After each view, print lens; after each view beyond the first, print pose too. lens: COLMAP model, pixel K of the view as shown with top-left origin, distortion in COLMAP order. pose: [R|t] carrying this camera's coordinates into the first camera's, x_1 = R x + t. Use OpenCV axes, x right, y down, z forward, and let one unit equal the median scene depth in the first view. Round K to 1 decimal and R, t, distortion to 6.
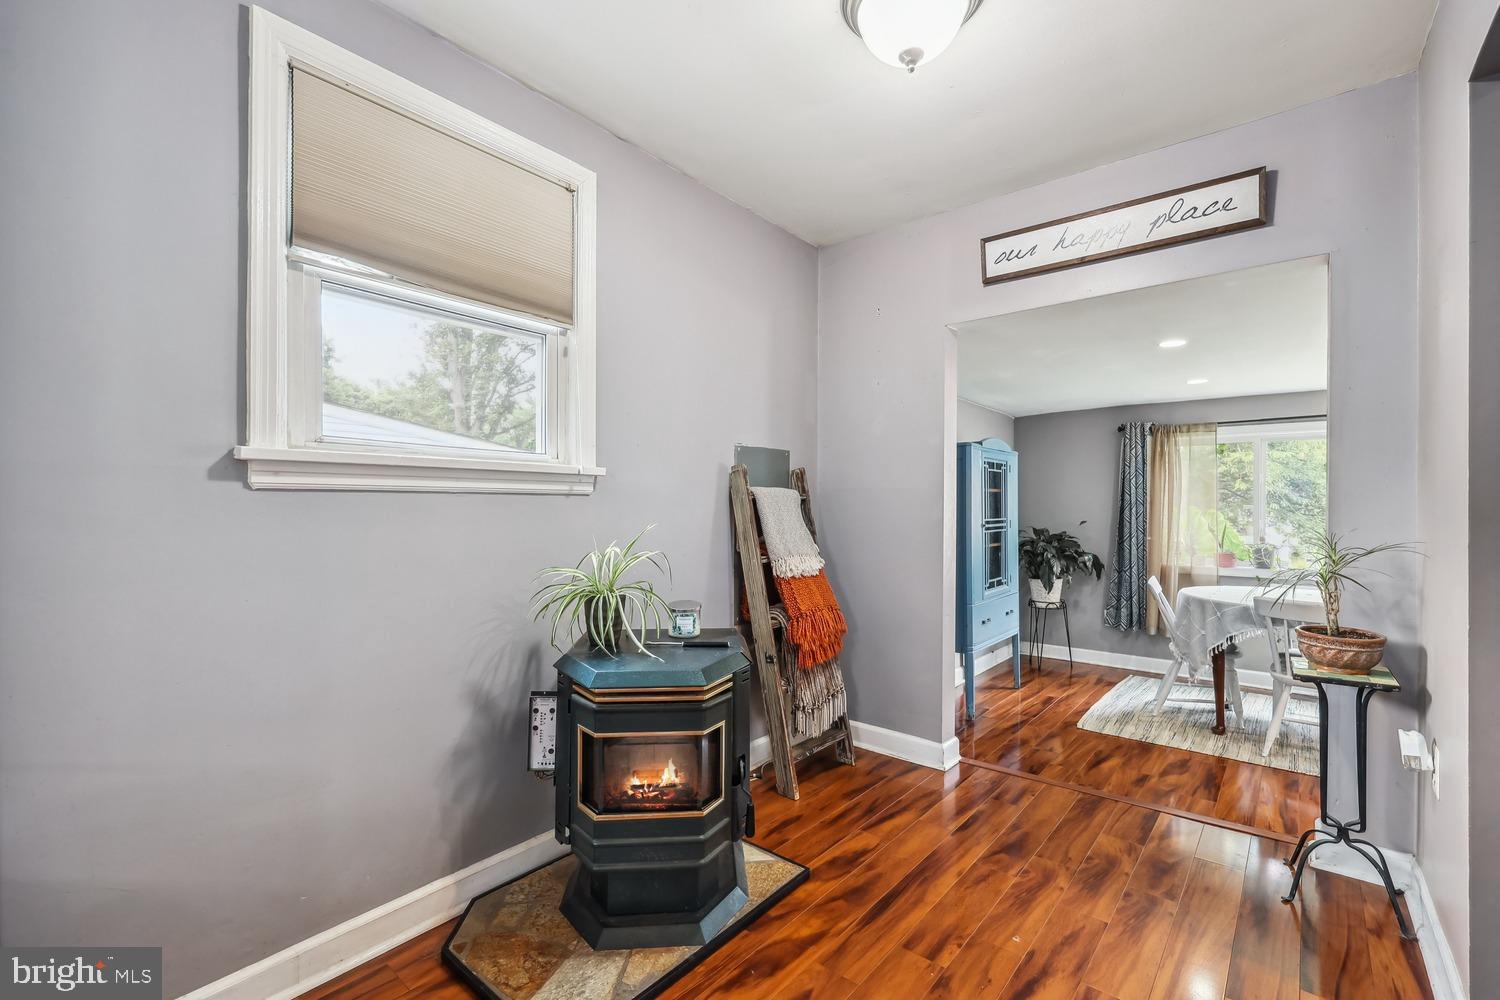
lens RADIAL K [[654.9, 0, 749.2], [0, 654.9, 506.8], [0, 0, 1]] dist [-0.001991, -0.000550]
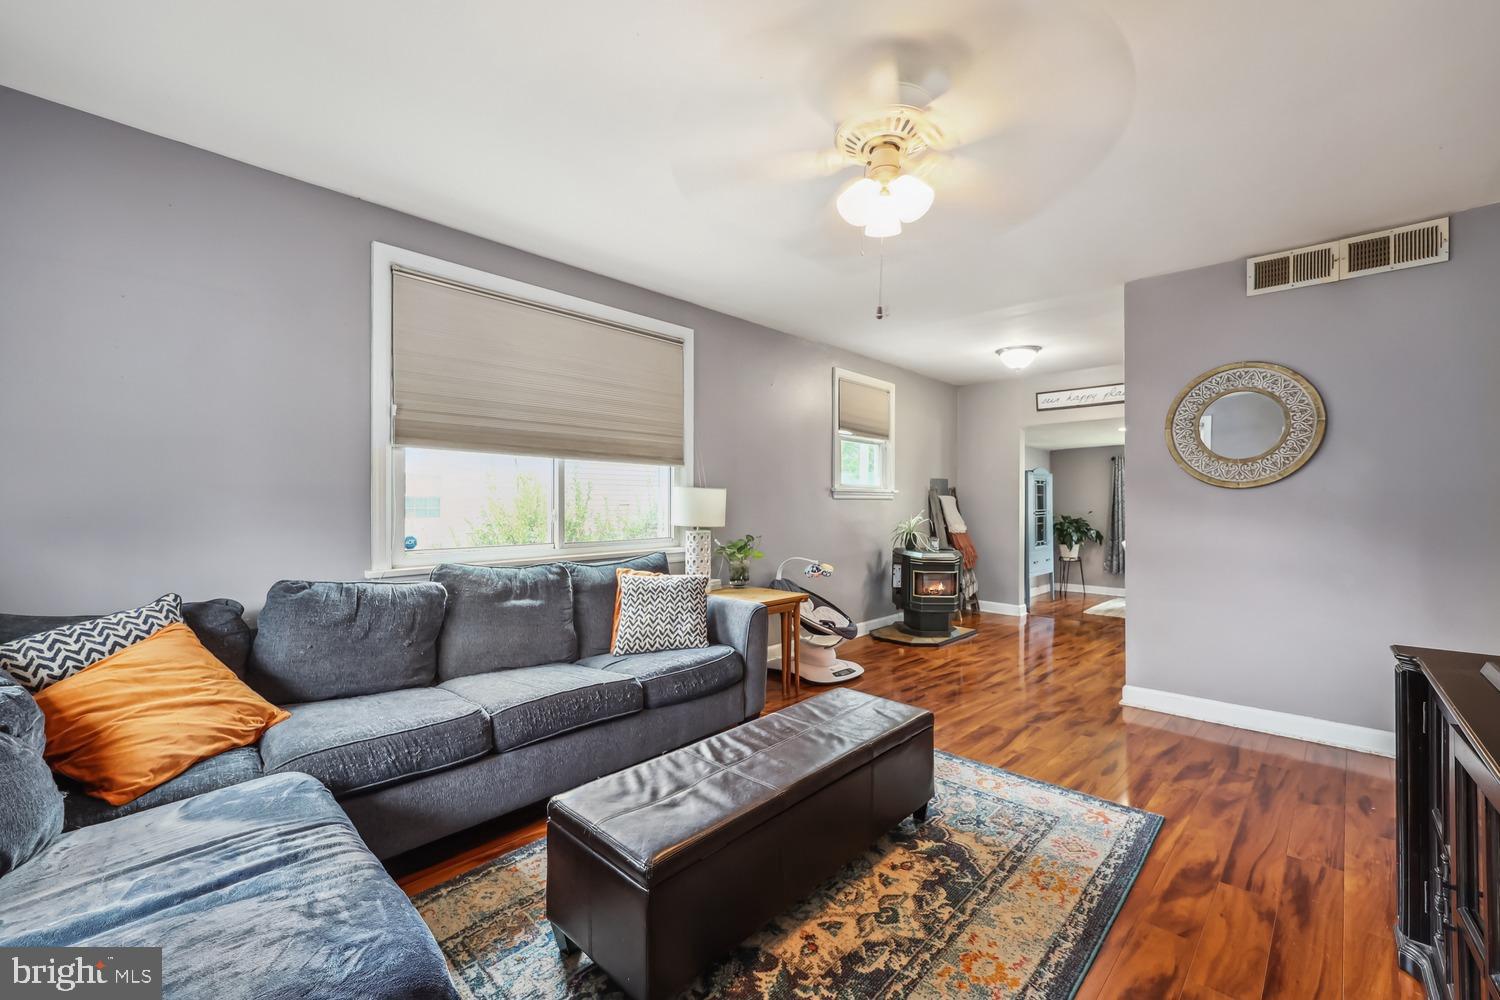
lens RADIAL K [[606.4, 0, 750.0], [0, 606.4, 500.0], [0, 0, 1]] dist [0.000535, 0.000053]
pose [[0.997273, -0.003201, -0.073733, -0.345197], [0.002663, 0.999969, -0.007390, 0.000110], [0.073755, 0.007173, 0.997251, -0.845103]]
